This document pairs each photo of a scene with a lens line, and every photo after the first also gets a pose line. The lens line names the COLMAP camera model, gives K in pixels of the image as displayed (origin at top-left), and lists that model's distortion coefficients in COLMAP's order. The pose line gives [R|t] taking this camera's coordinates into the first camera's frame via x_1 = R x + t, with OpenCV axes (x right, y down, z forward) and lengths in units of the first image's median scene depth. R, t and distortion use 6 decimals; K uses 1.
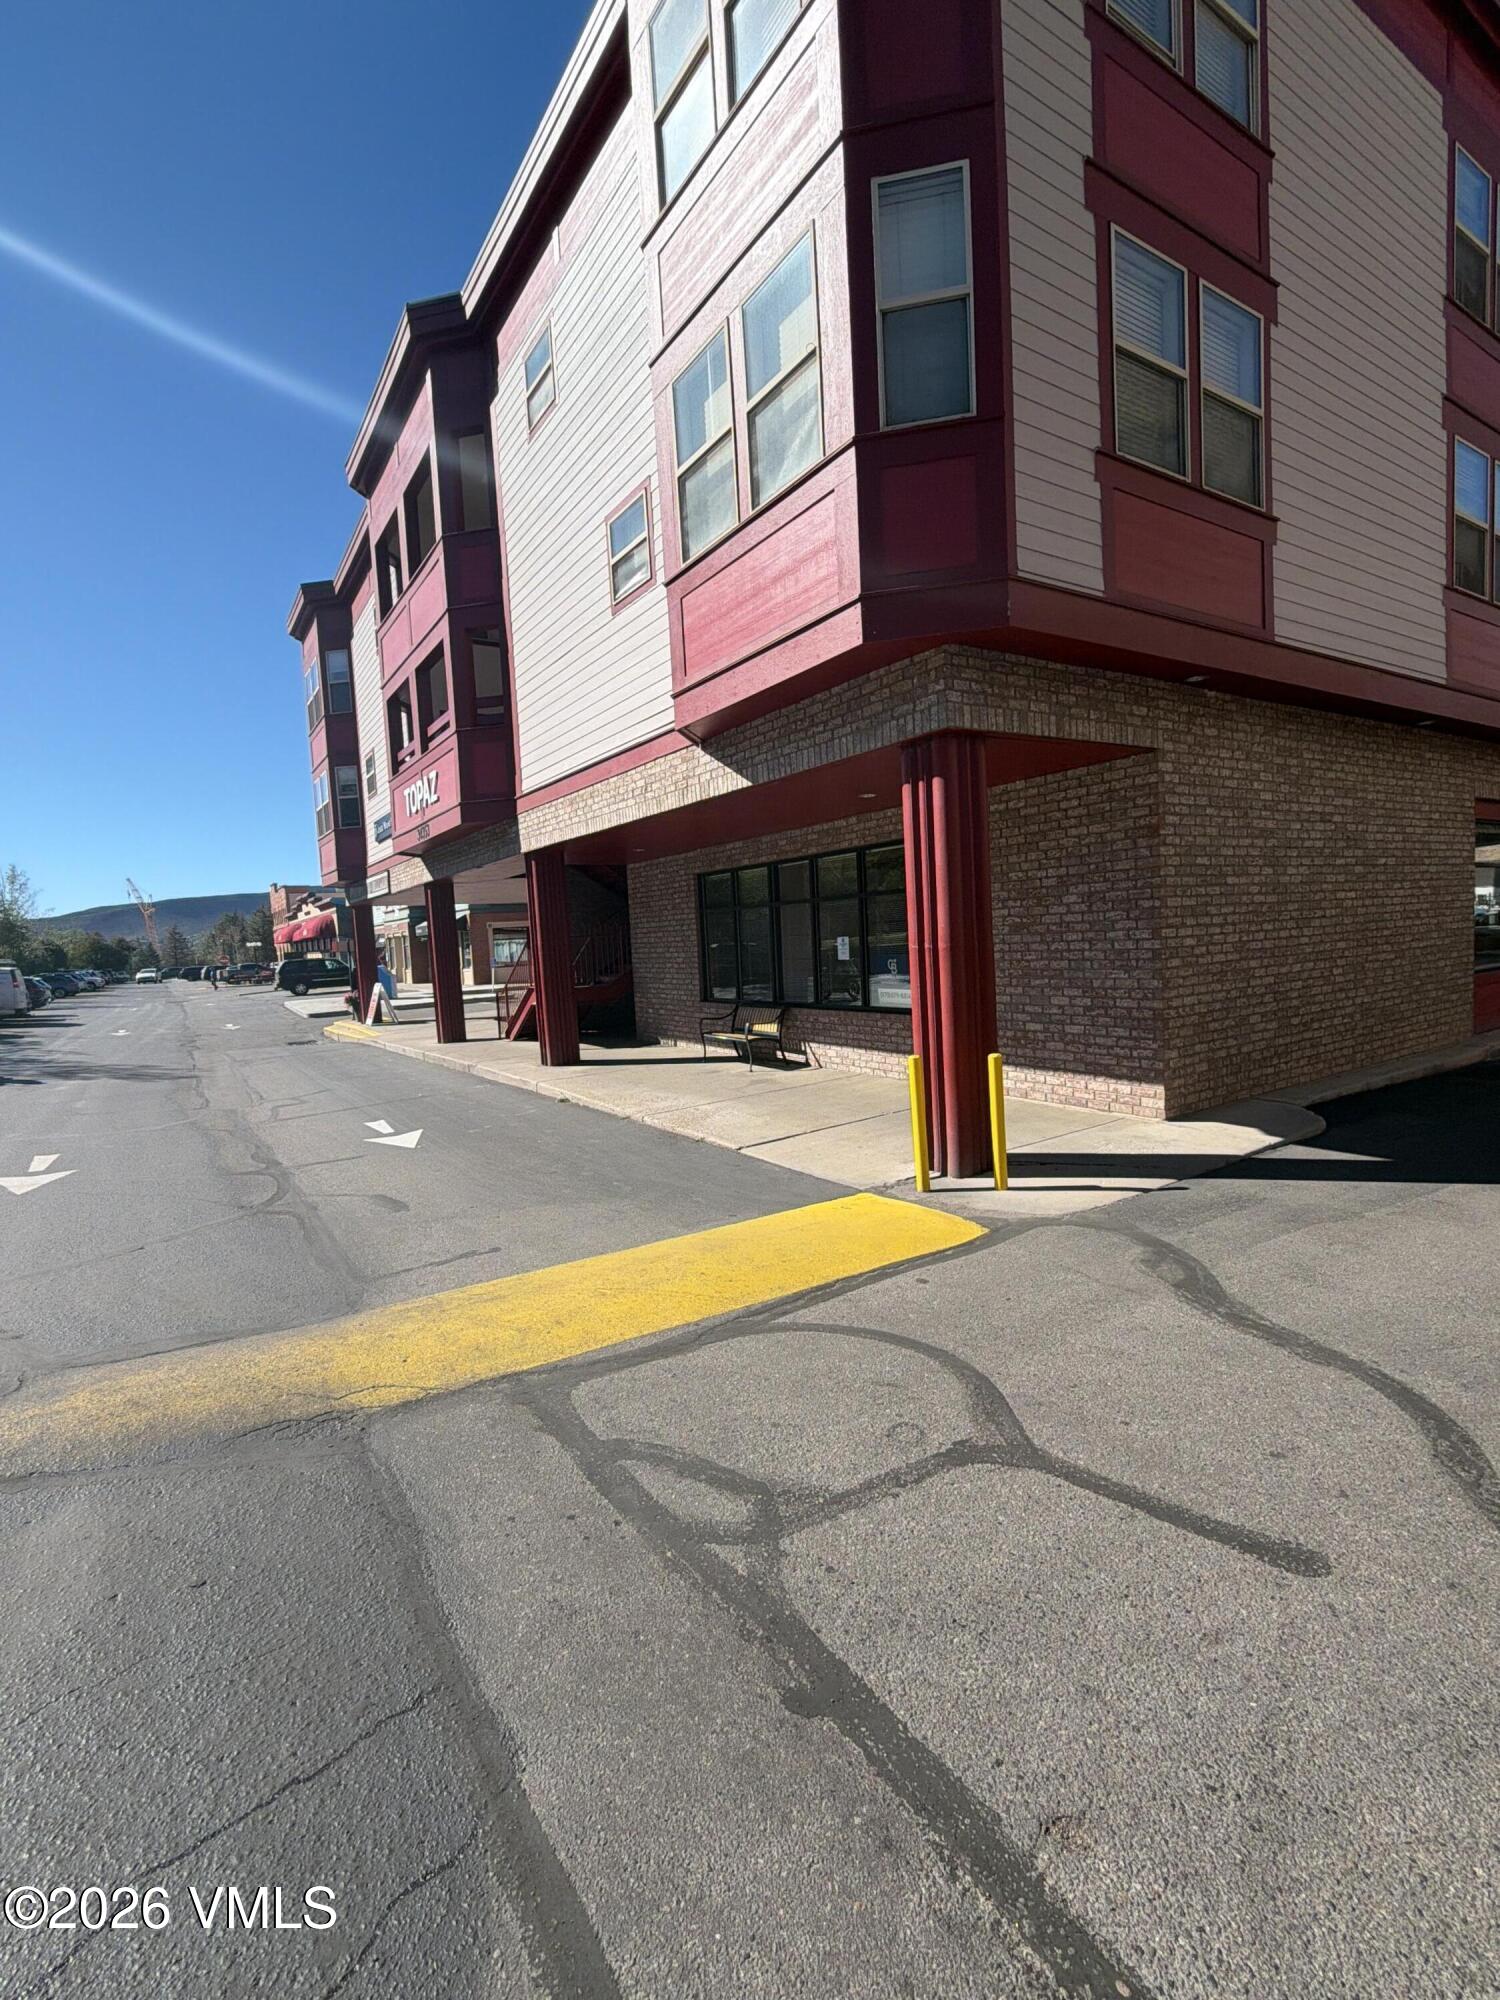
lens RADIAL K [[908.3, 0, 749.9], [0, 908.3, 1002.0], [0, 0, 1]] dist [-0.000181, -0.000753]
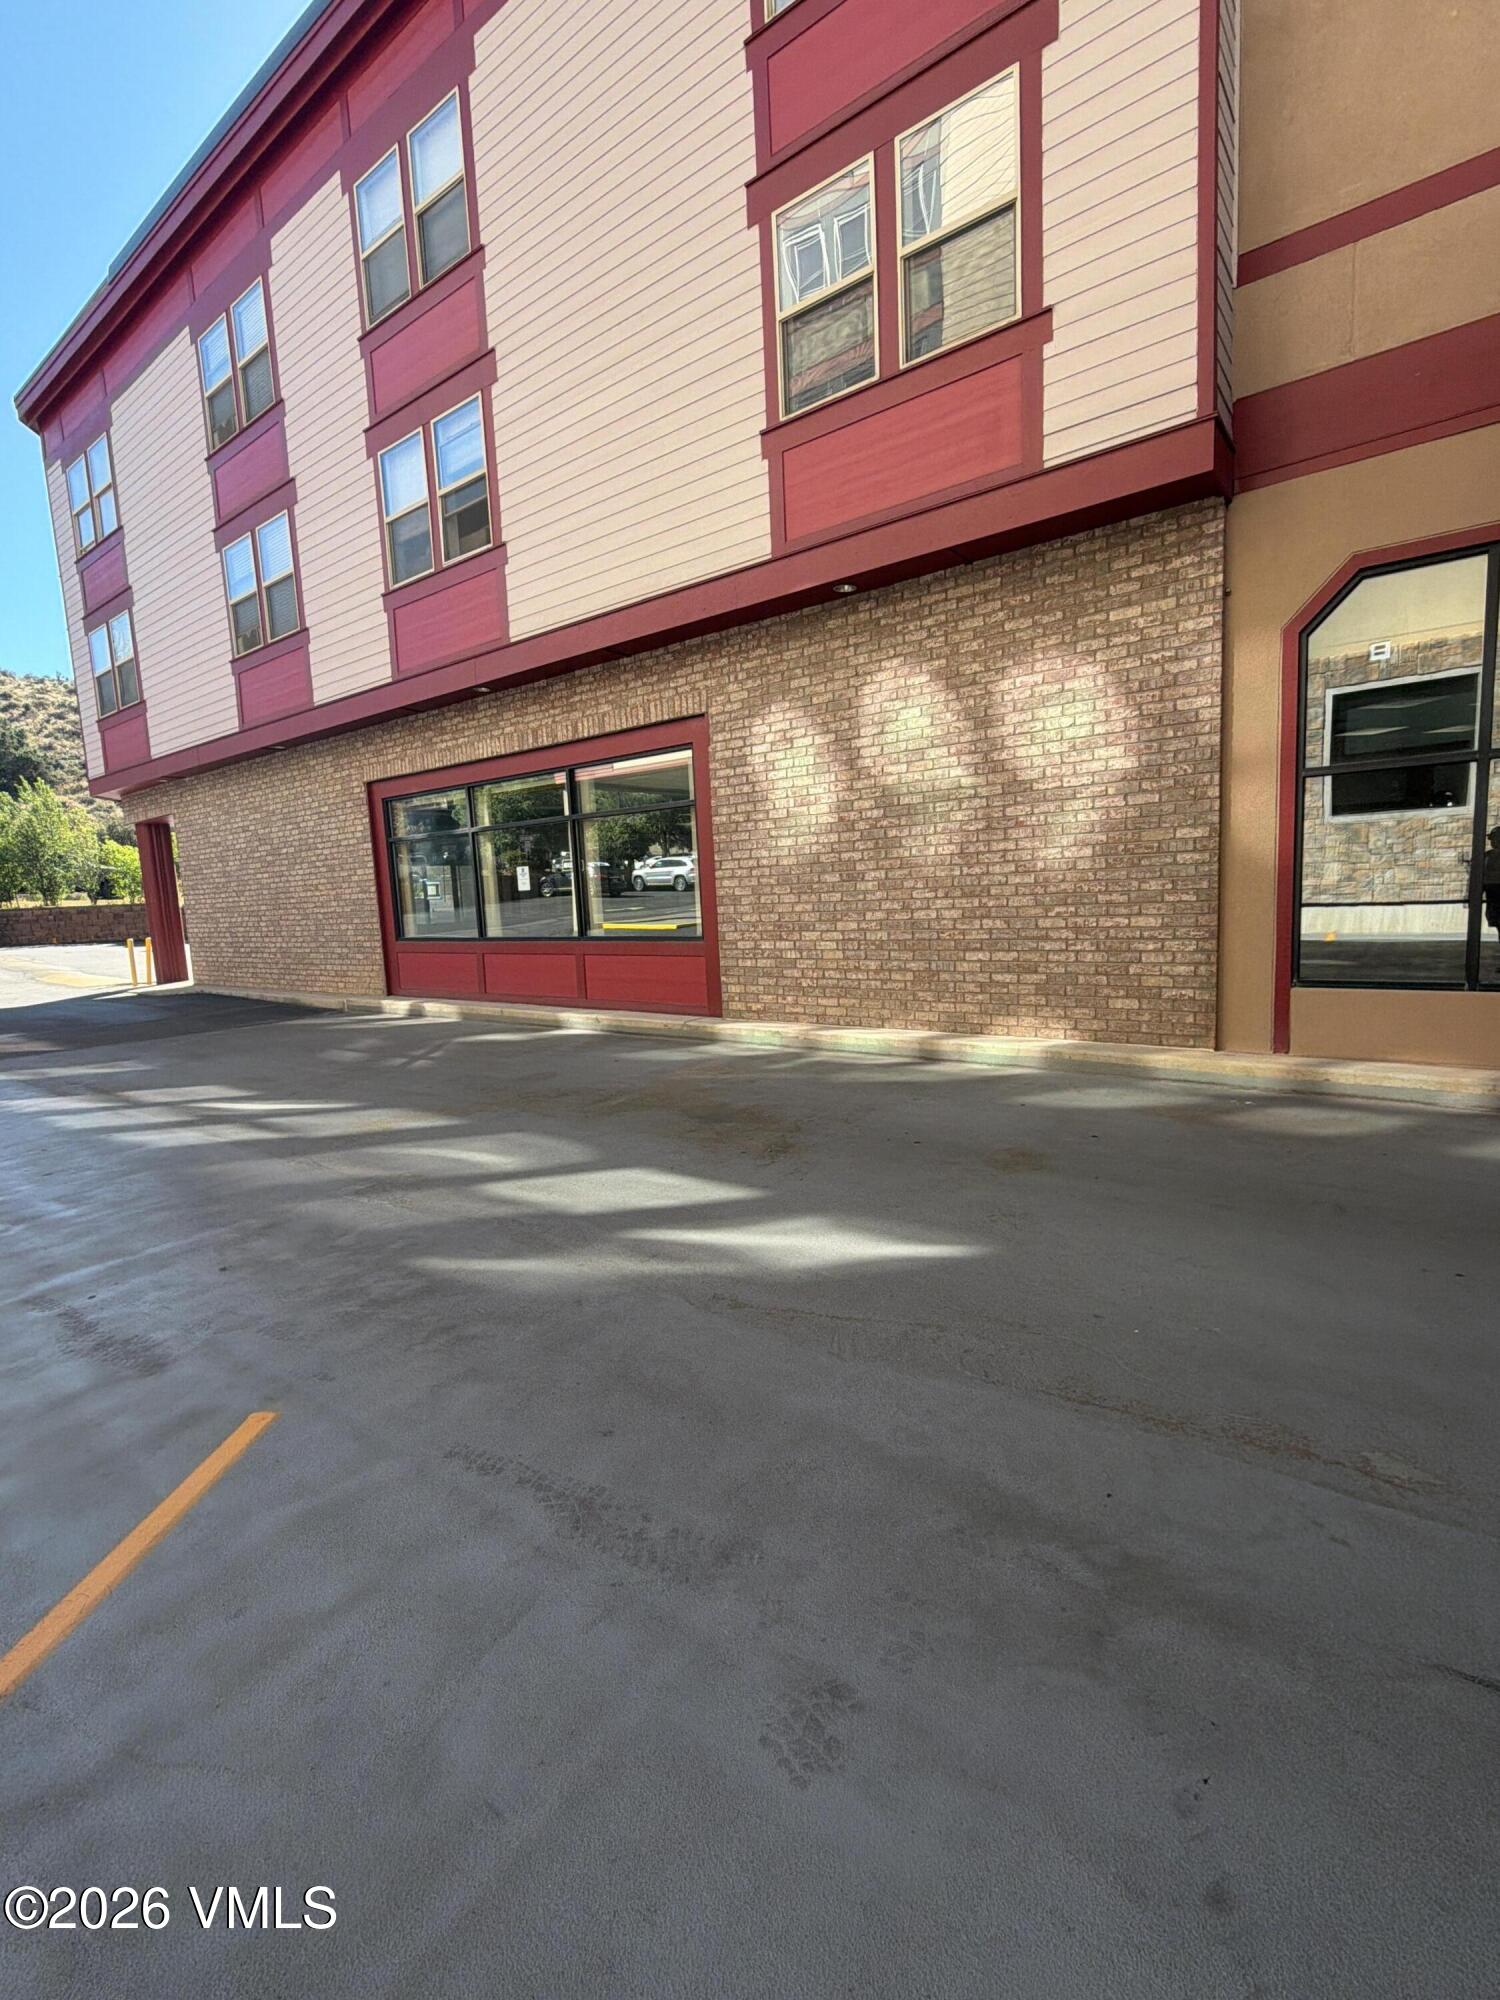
lens RADIAL K [[908.3, 0, 758.6], [0, 908.3, 992.4], [0, 0, 1]] dist [-0.000181, -0.000753]
pose [[0.323620, 0.055662, -0.944548, 1.758242], [-0.106720, 0.994045, 0.022015, -0.030483], [0.940149, 0.093677, 0.327633, 0.964556]]
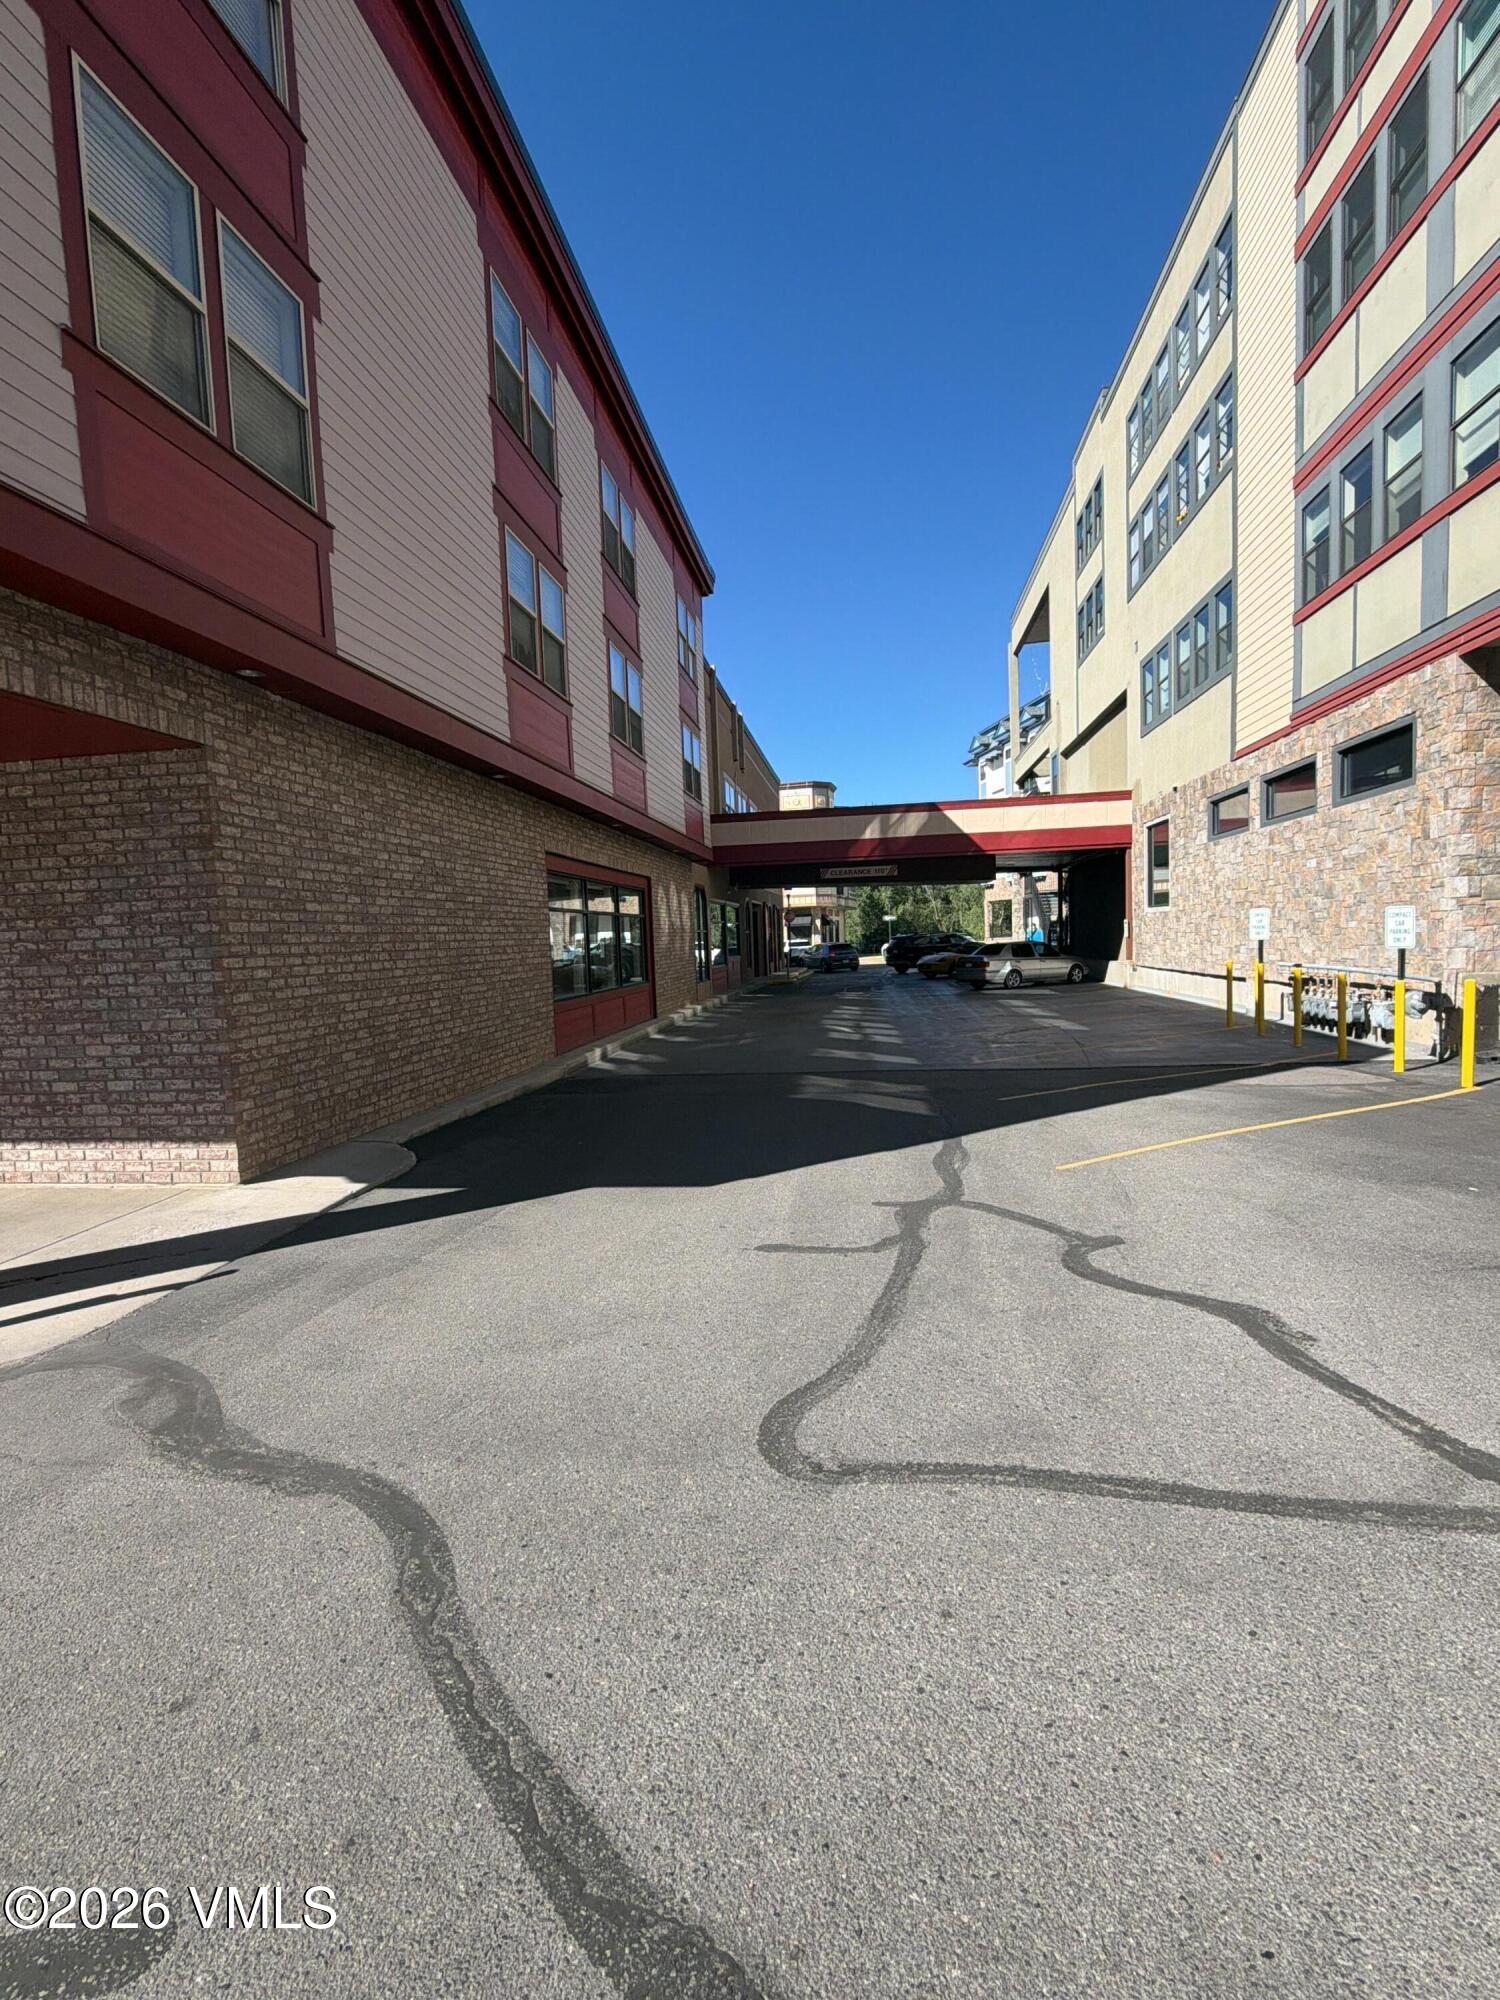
lens RADIAL K [[908.3, 0, 744.8], [0, 908.3, 1002.0], [0, 0, 1]] dist [-0.000181, -0.000753]
pose [[0.662778, -0.026198, 0.748357, 0.144543], [0.059693, 0.998056, -0.017927, 0.004424], [-0.746433, 0.056554, 0.663054, 0.081131]]
